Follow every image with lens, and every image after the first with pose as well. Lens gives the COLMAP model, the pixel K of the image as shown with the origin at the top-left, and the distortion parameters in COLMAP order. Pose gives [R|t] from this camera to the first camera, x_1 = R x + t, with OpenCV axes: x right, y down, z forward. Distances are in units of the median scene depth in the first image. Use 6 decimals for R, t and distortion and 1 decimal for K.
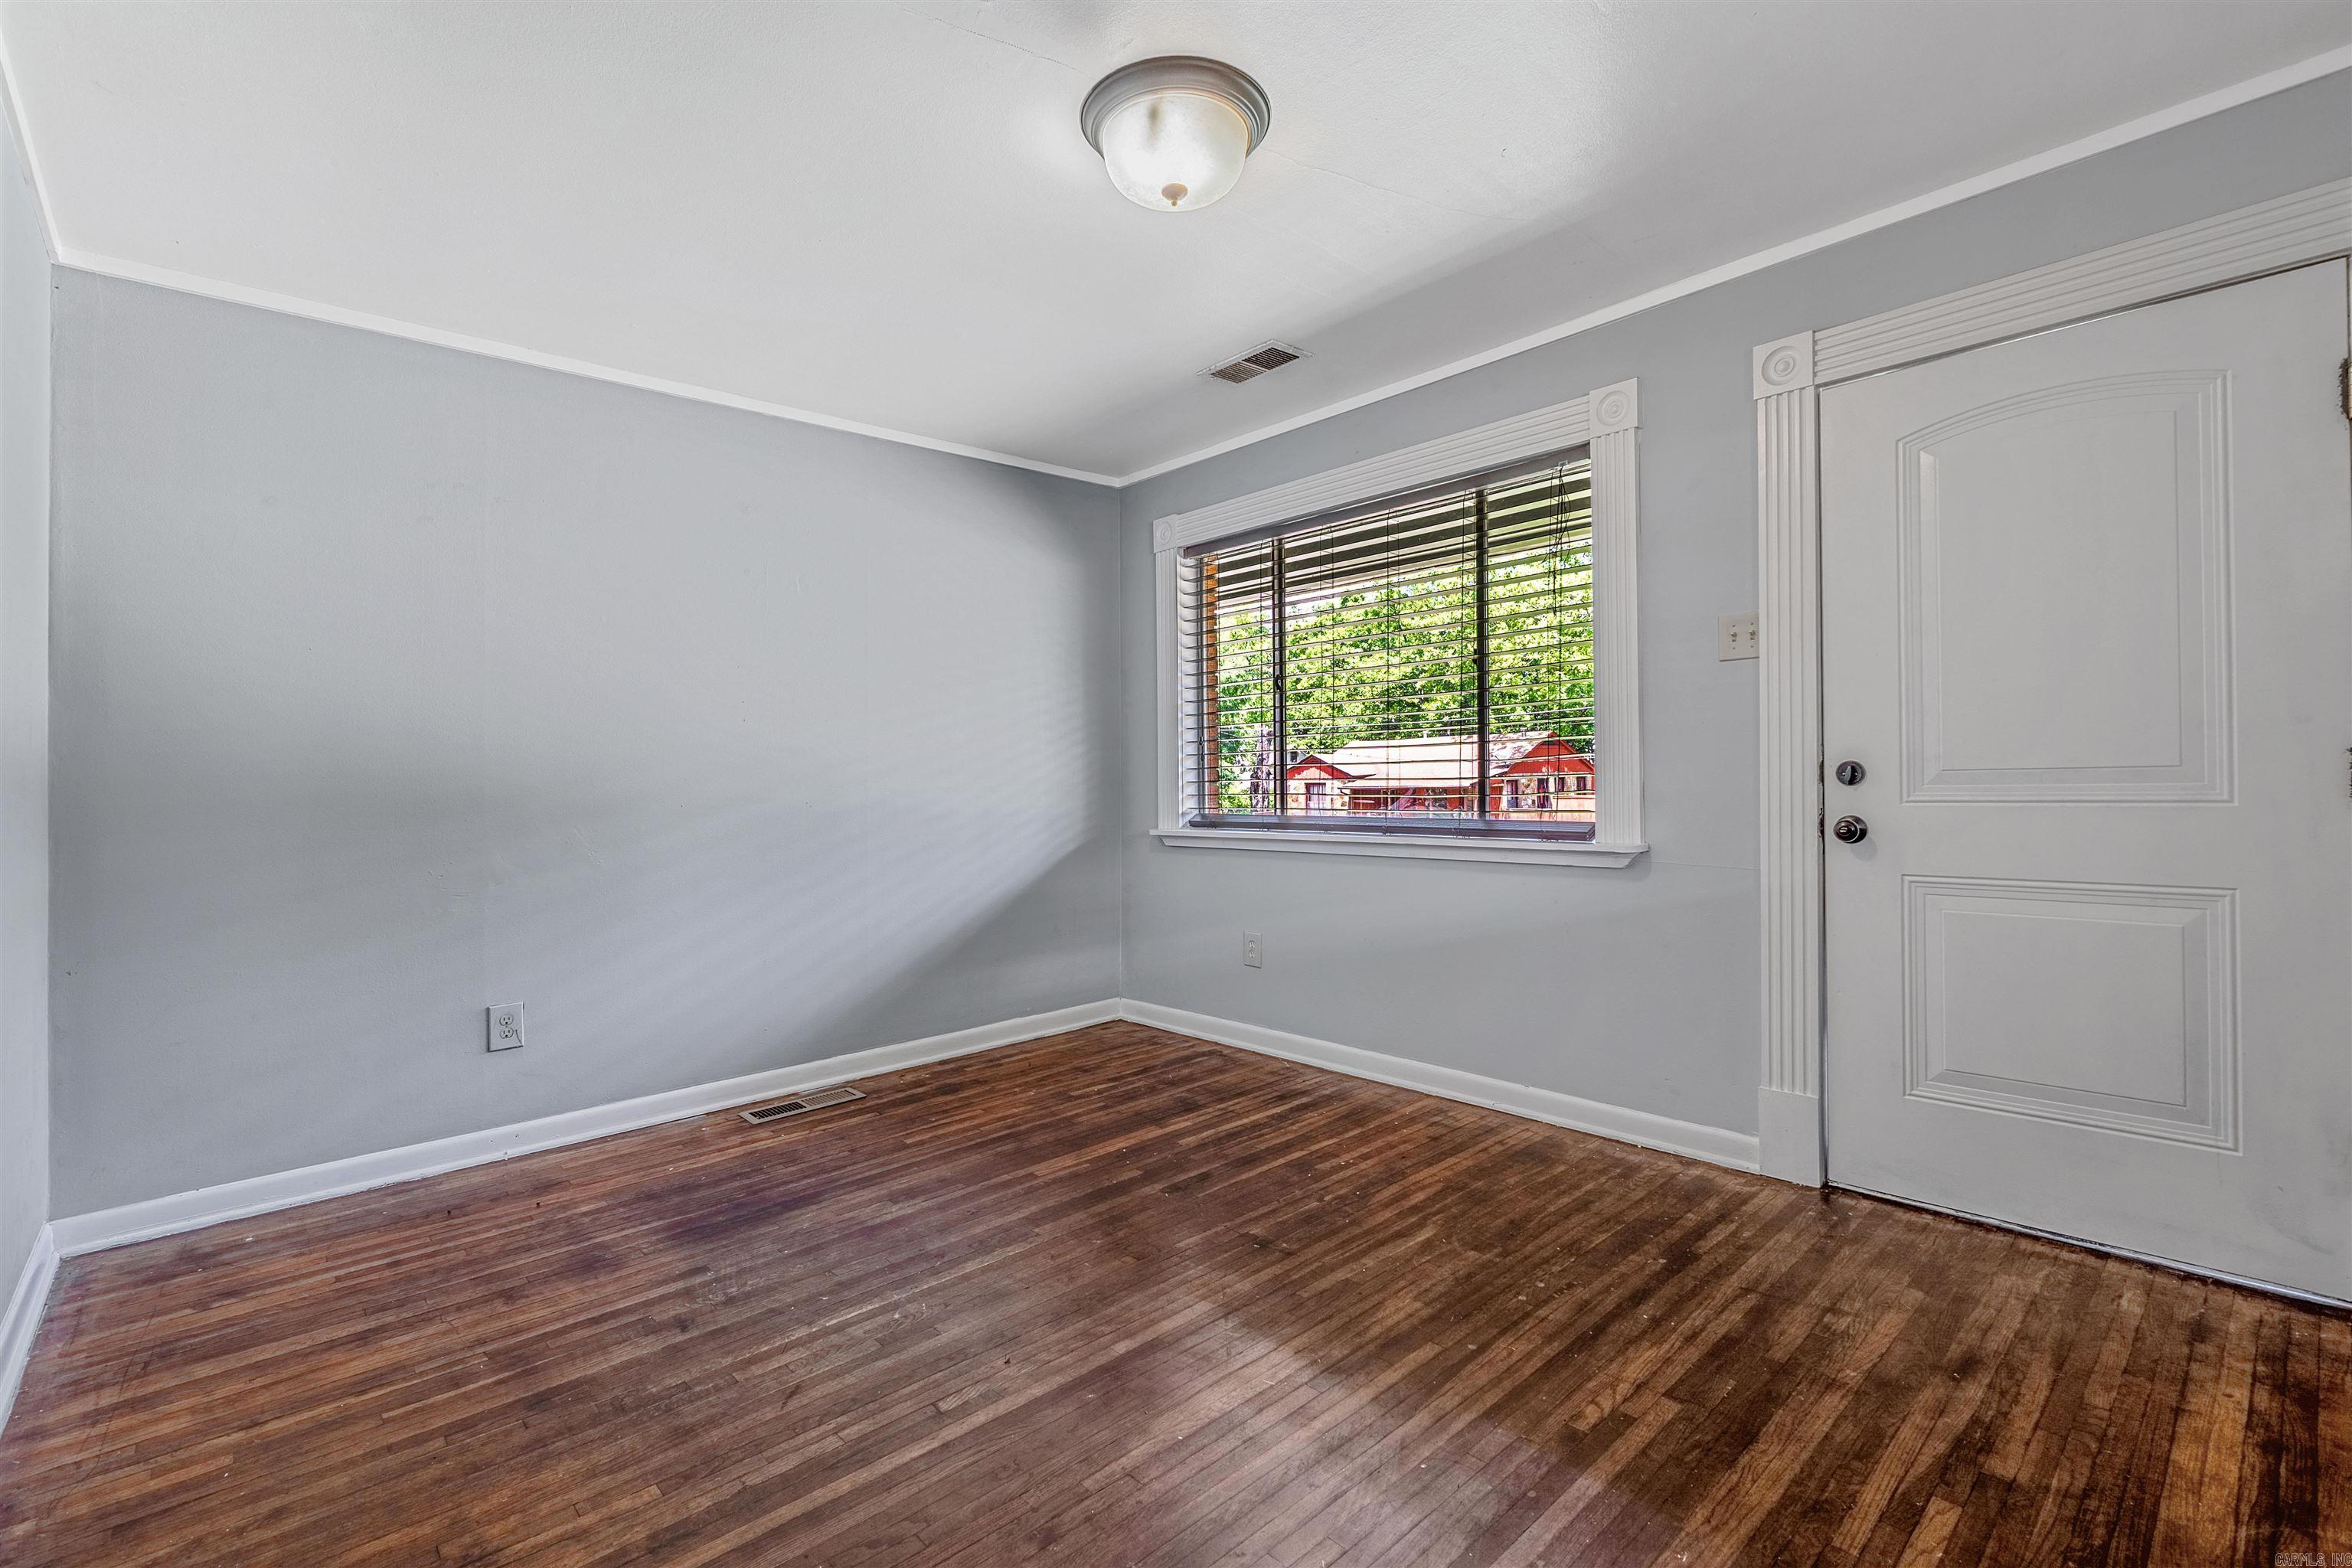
lens RADIAL K [[1050.3, 0, 1172.1], [0, 1050.3, 766.0], [0, 0, 1]] dist [-0.001993, -0.000160]
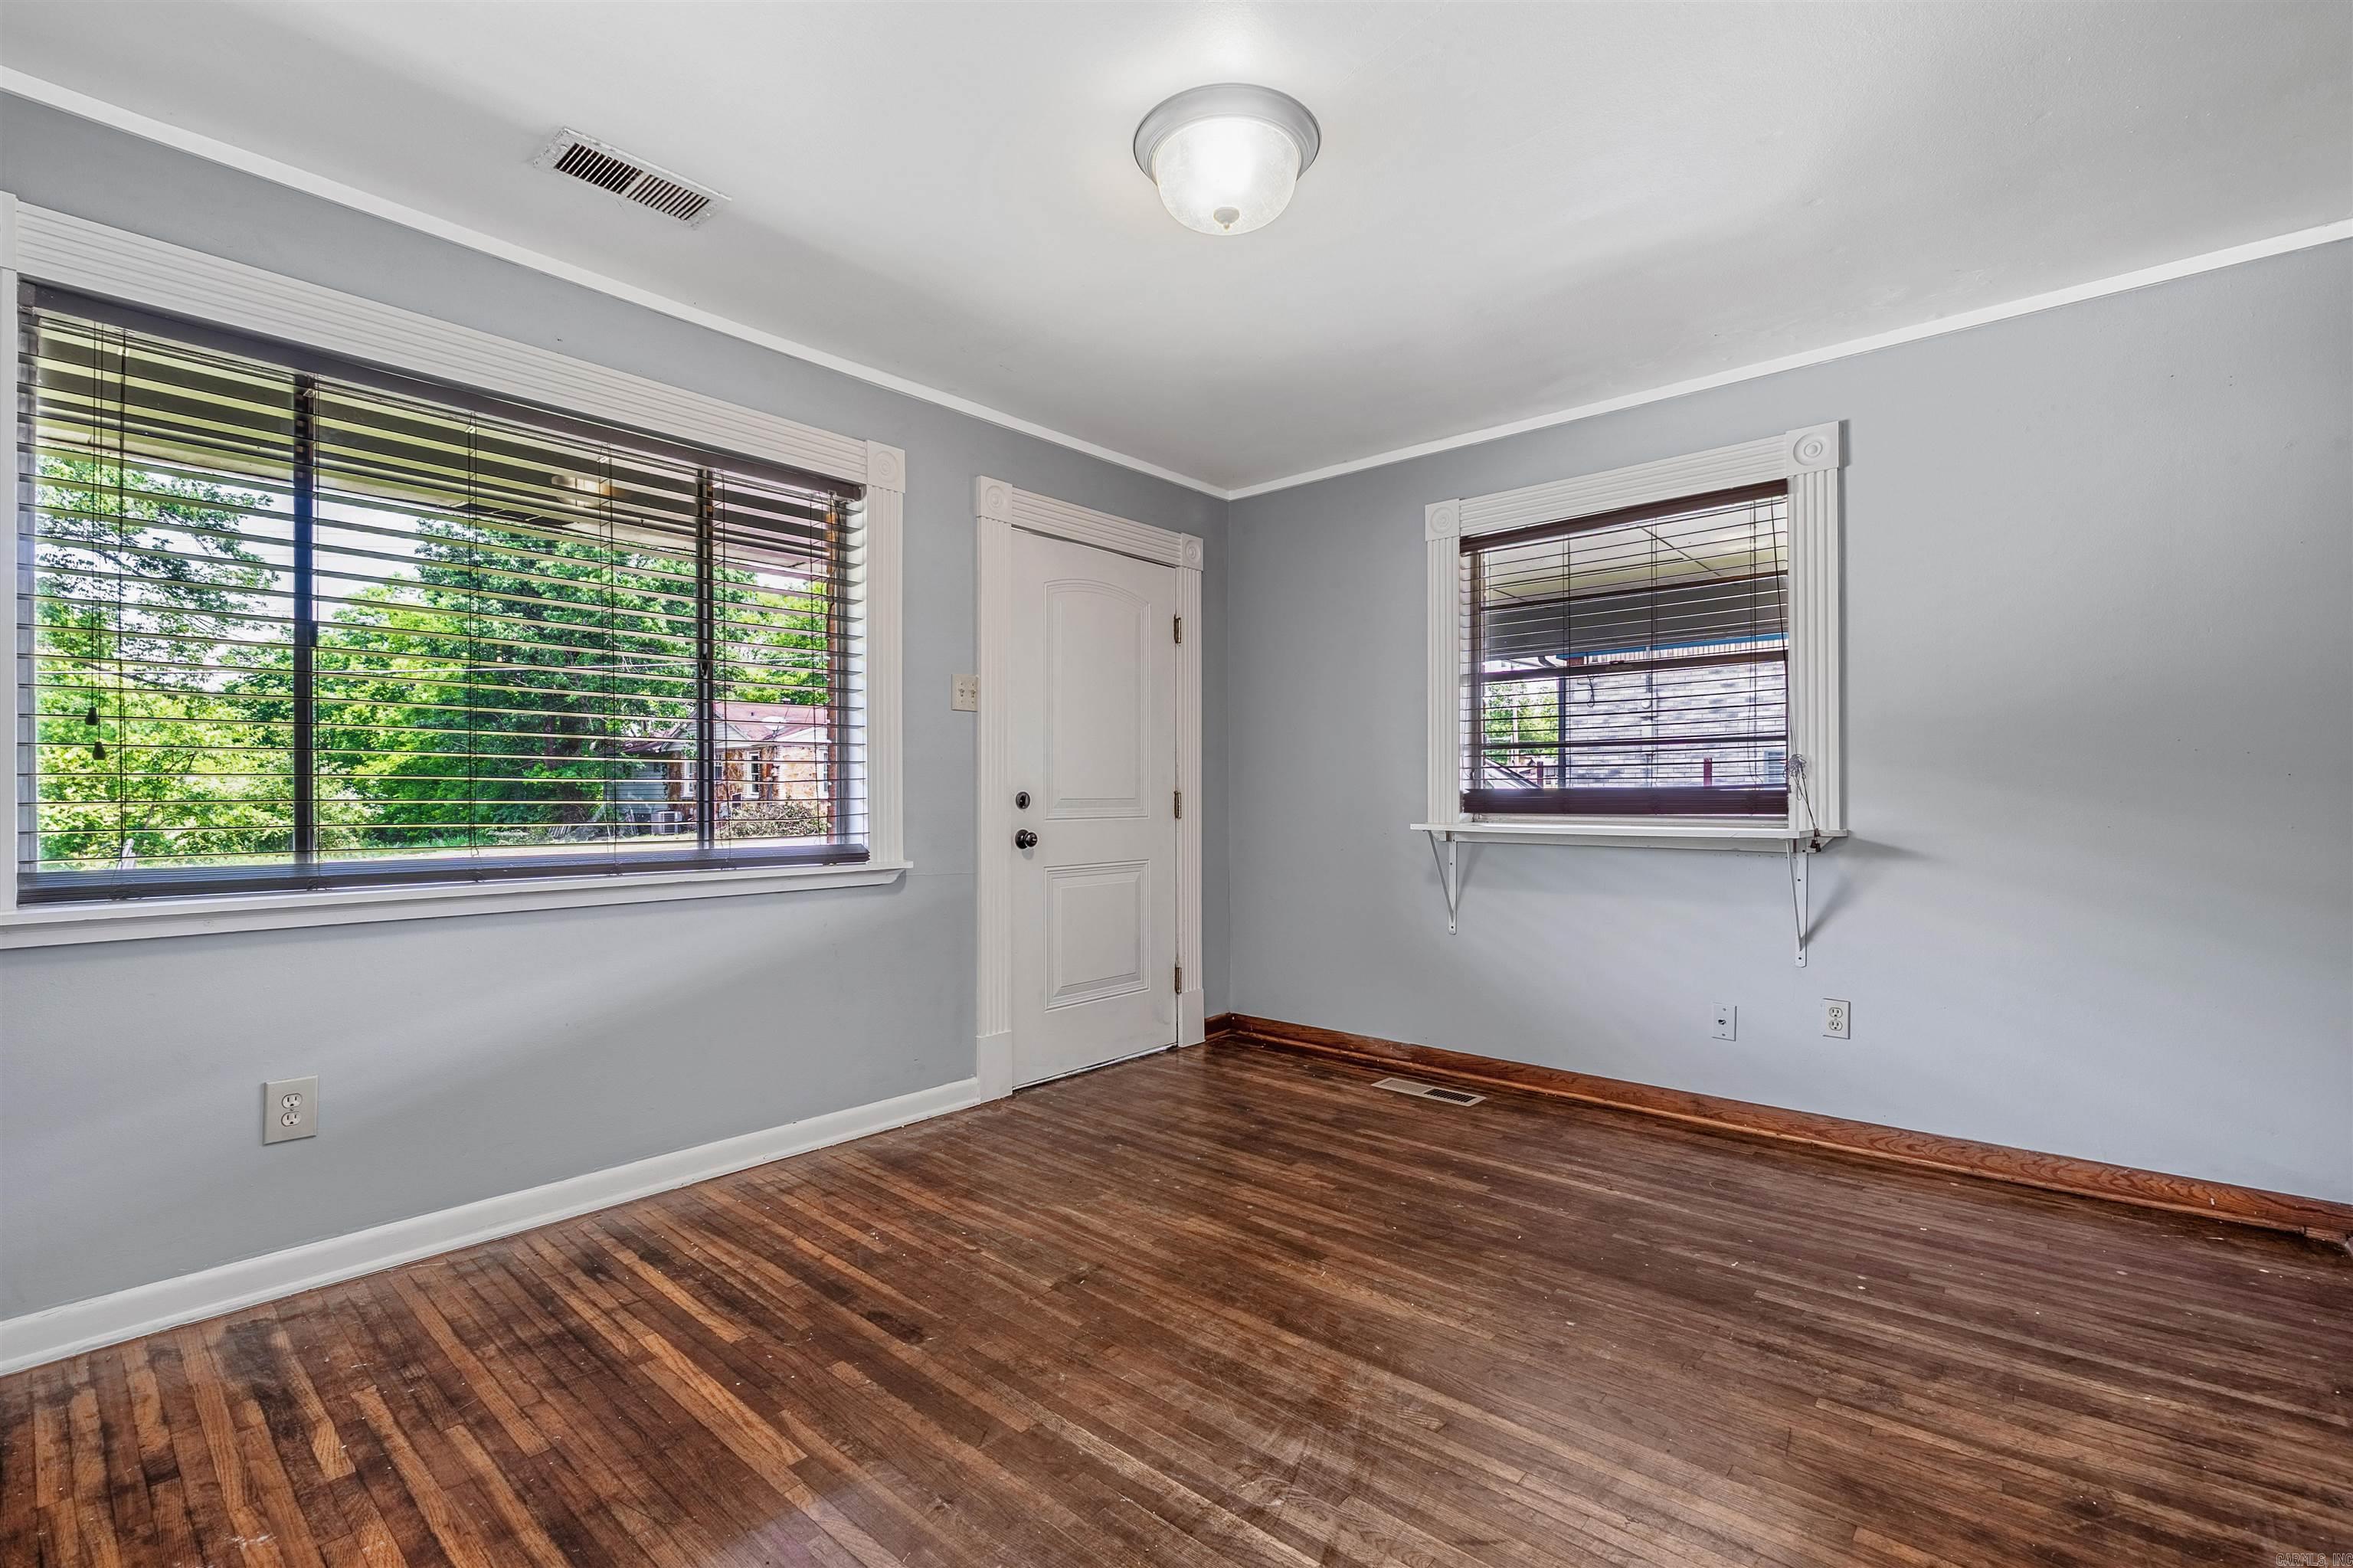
lens RADIAL K [[1050.6, 0, 1177.5], [0, 1050.6, 811.2], [0, 0, 1]] dist [-0.003094, -0.000560]
pose [[-0.116328, 0.007875, 0.993180, -0.741225], [-0.005104, 0.999951, -0.008527, 0.029989], [-0.993198, -0.006061, -0.116282, 0.861769]]
